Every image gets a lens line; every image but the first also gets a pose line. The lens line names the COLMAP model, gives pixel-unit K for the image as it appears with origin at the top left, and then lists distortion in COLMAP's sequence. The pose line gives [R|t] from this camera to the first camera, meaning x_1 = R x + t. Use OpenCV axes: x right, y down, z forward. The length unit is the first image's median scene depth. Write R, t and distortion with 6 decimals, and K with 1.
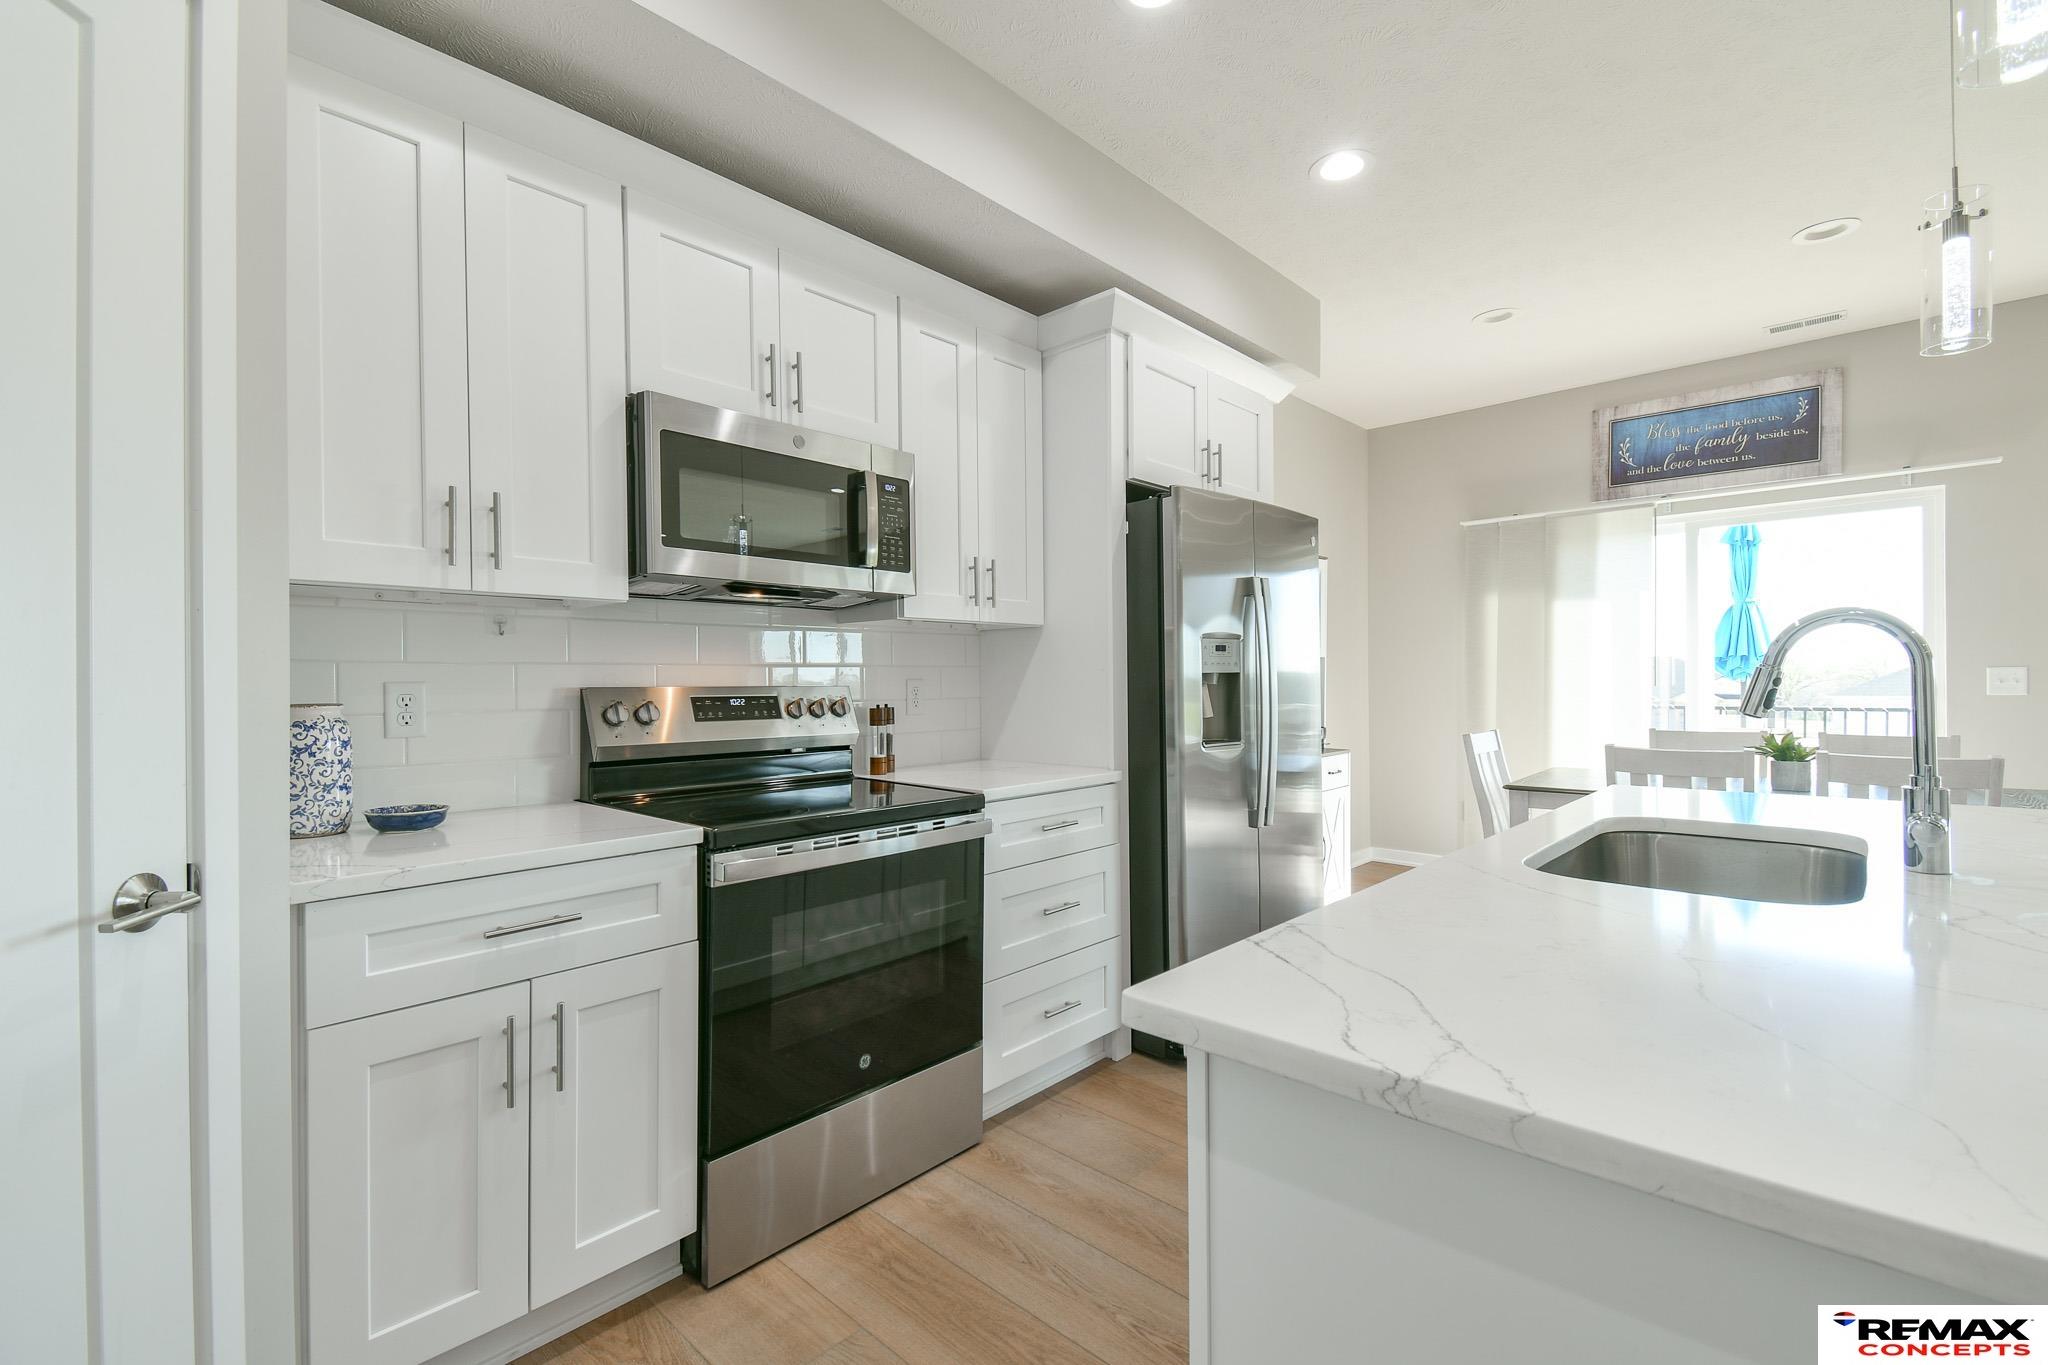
lens RADIAL K [[891.3, 0, 1024.0], [0, 891.3, 682.5], [0, 0, 1]] dist [0.049660, -0.028442]
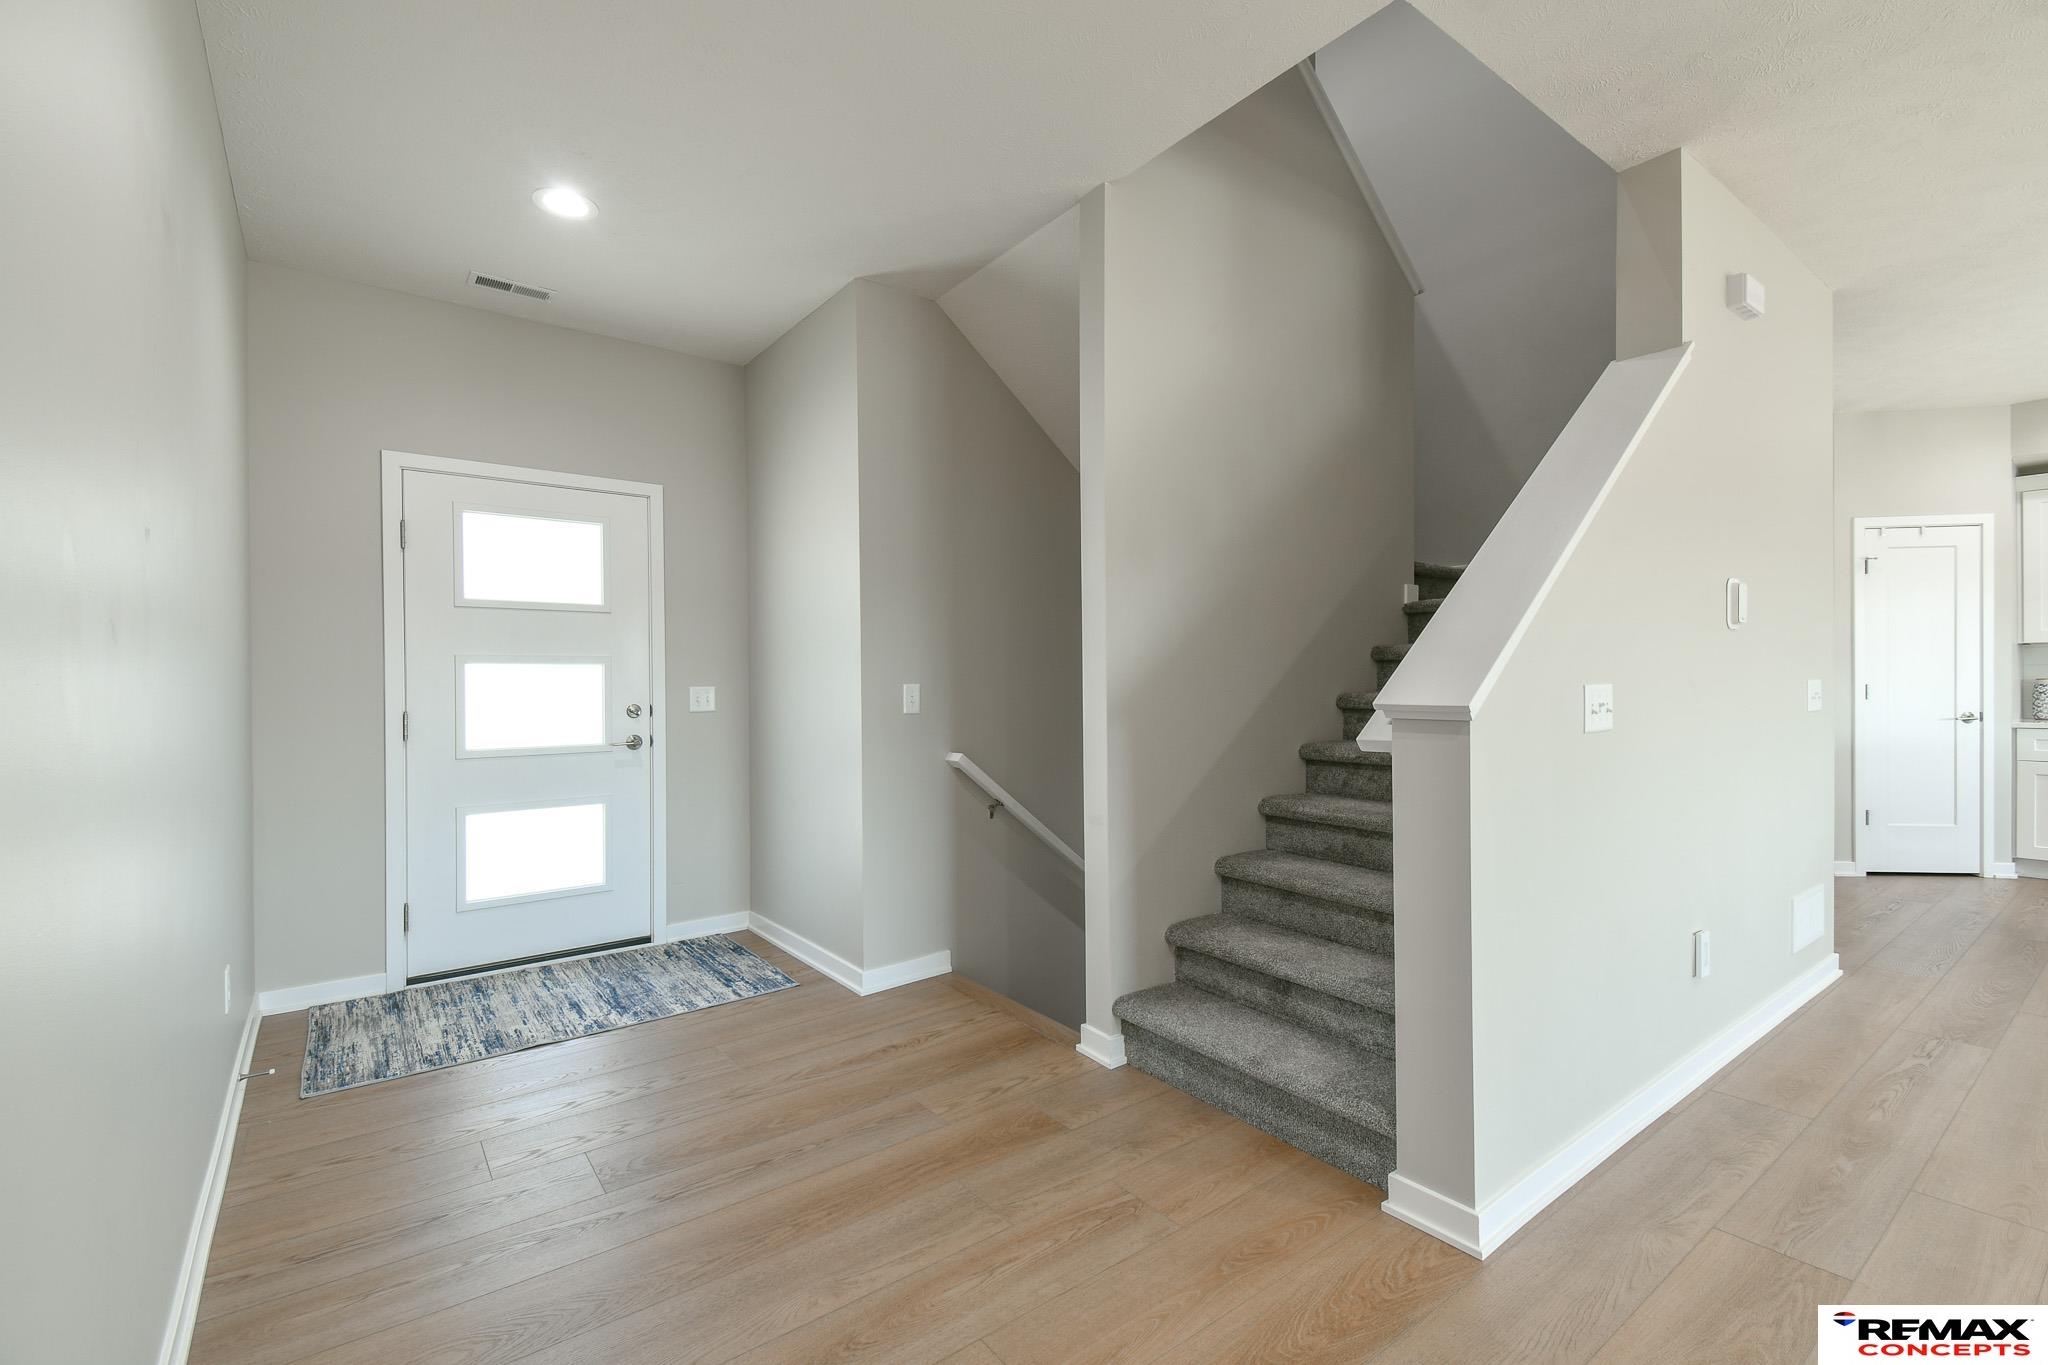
lens RADIAL K [[891.3, 0, 1024.0], [0, 891.3, 682.5], [0, 0, 1]] dist [0.049660, -0.028442]
pose [[-0.173140, 0.015069, -0.984782, 2.187090], [0.009295, 0.999863, 0.013665, -0.029222], [0.984853, -0.006787, -0.173256, -1.461559]]
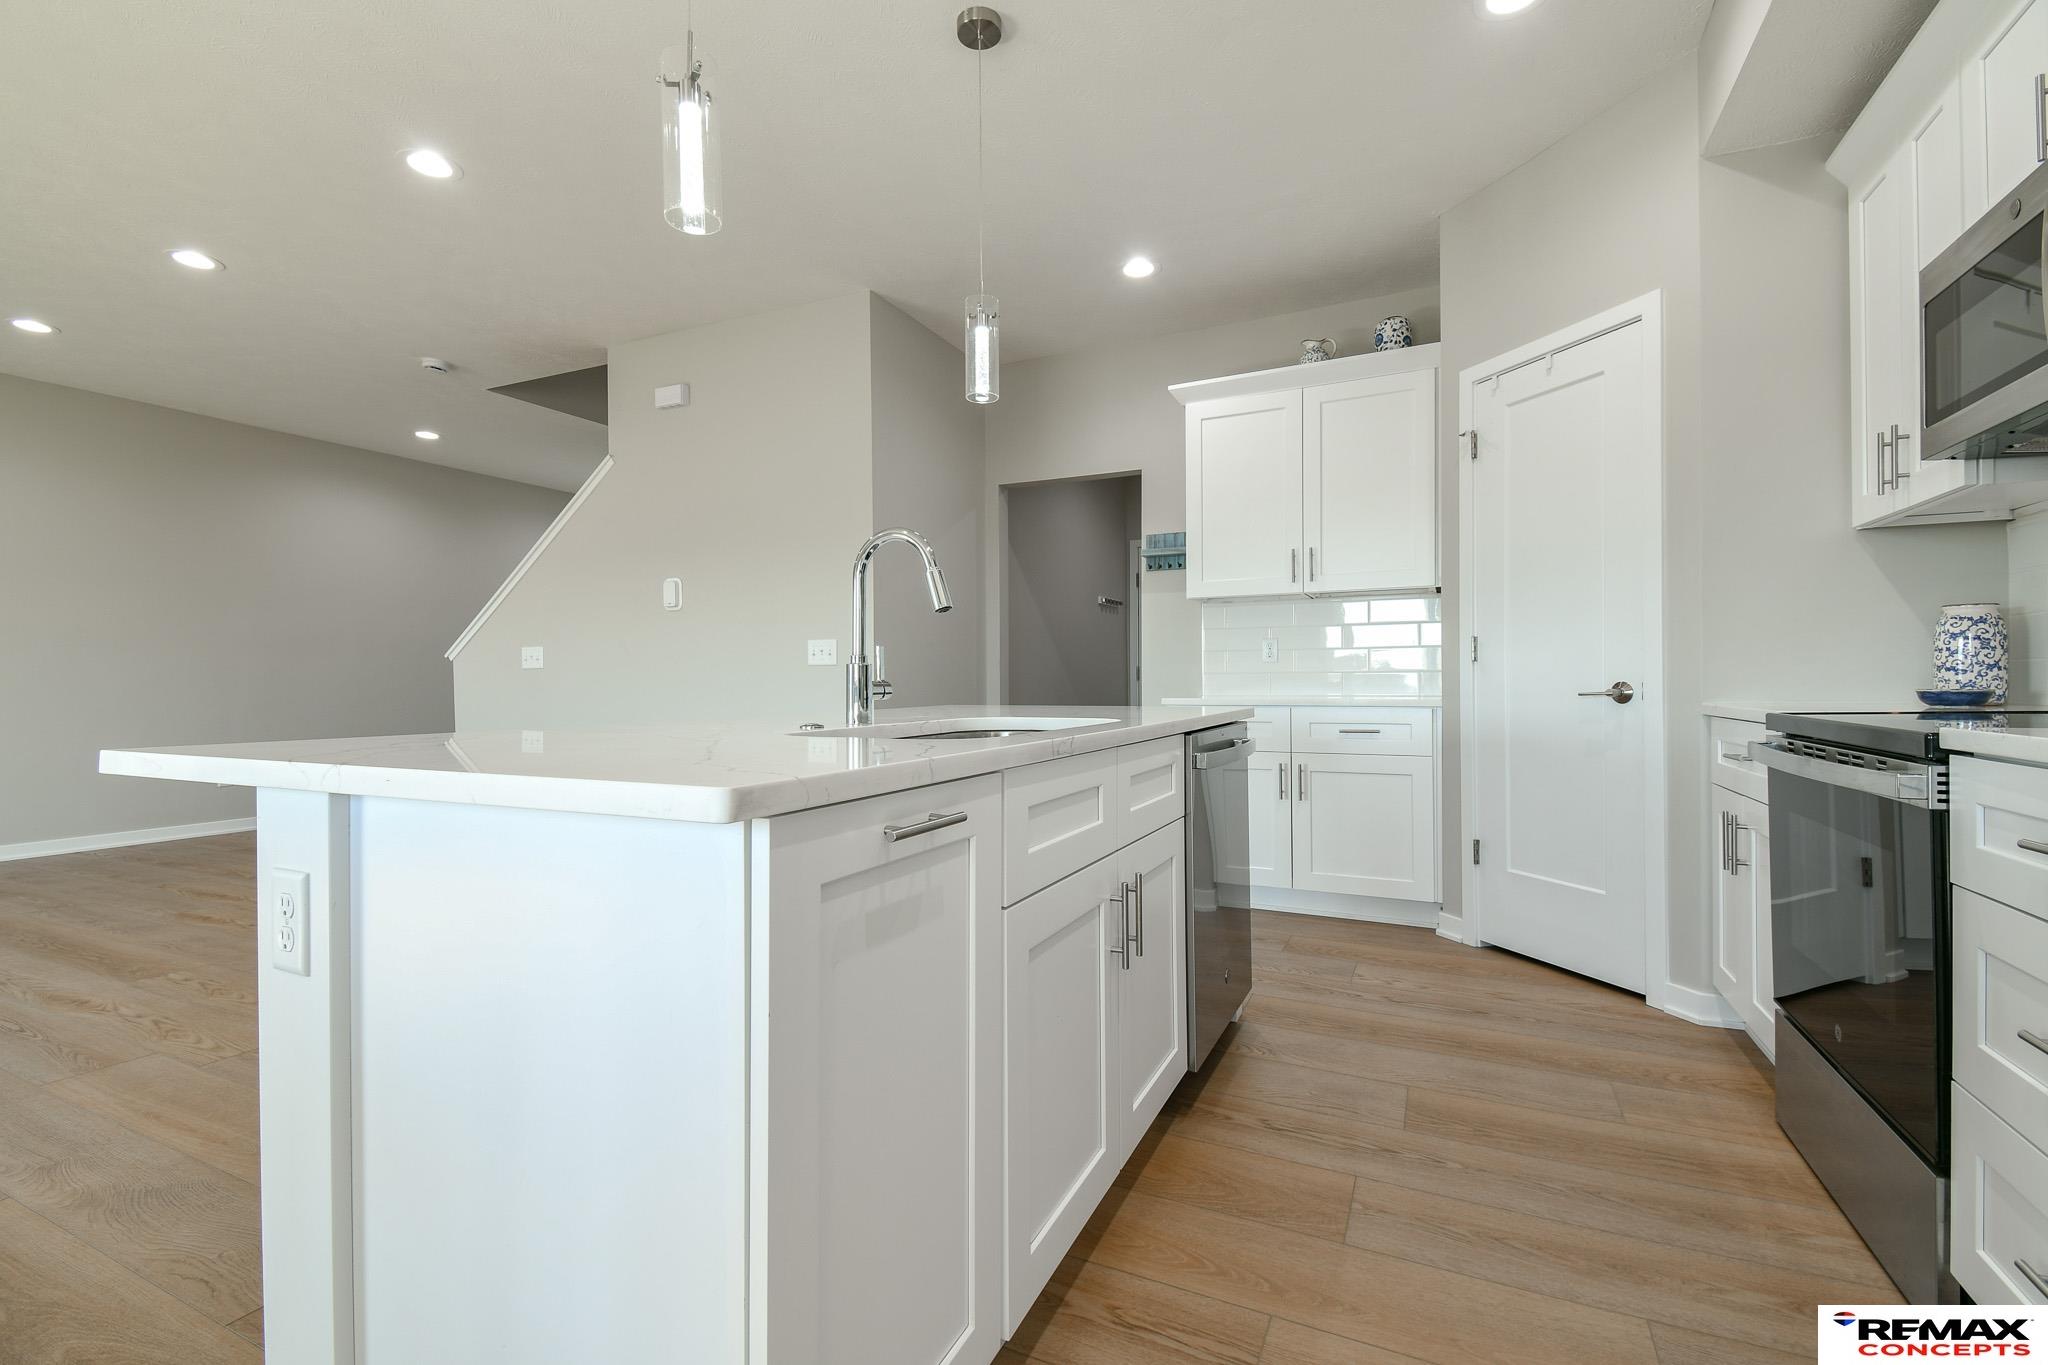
lens RADIAL K [[891.3, 0, 1024.0], [0, 891.3, 682.5], [0, 0, 1]] dist [0.049660, -0.028442]
pose [[-0.953088, 0.014762, -0.302334, 0.660204], [0.013842, 0.999891, 0.005187, 0.081136], [0.302378, 0.000758, -0.953188, 1.351999]]
